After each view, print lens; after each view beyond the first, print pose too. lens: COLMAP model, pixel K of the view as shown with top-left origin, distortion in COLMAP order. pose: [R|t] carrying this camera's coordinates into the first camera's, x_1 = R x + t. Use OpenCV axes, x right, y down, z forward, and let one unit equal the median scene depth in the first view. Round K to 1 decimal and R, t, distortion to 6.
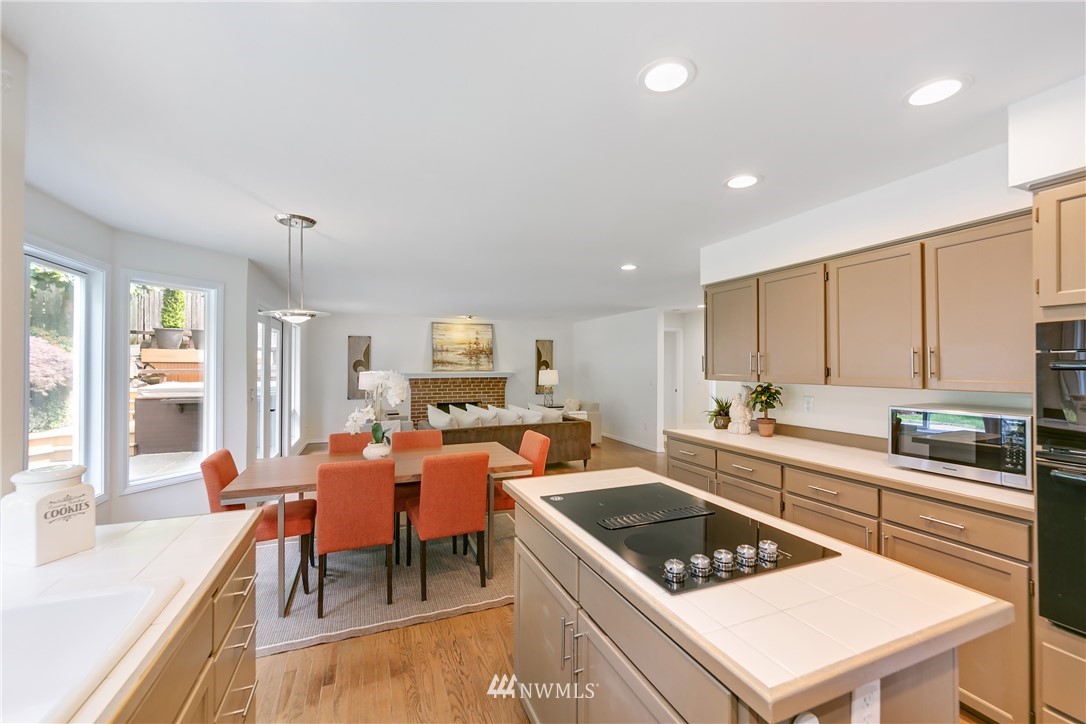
lens RADIAL K [[434.2, 0, 546.7], [0, 434.2, 363.1], [0, 0, 1]] dist [-0.008443, -0.000387]
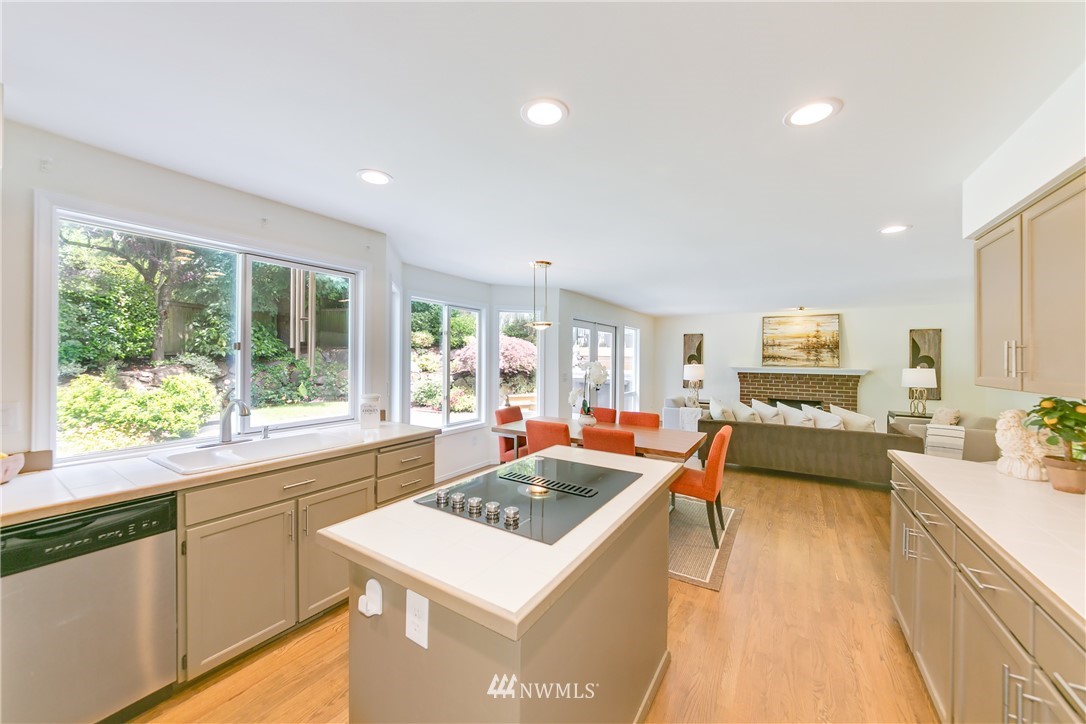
lens RADIAL K [[399.1, 0, 545.3], [0, 399.1, 354.3], [0, 0, 1]] dist [-0.012660, 0.000071]
pose [[0.586775, 0.001160, -0.809749, 0.183060], [-0.008448, 0.999953, -0.004690, 0.000176], [0.809706, 0.009592, 0.586757, 0.053930]]
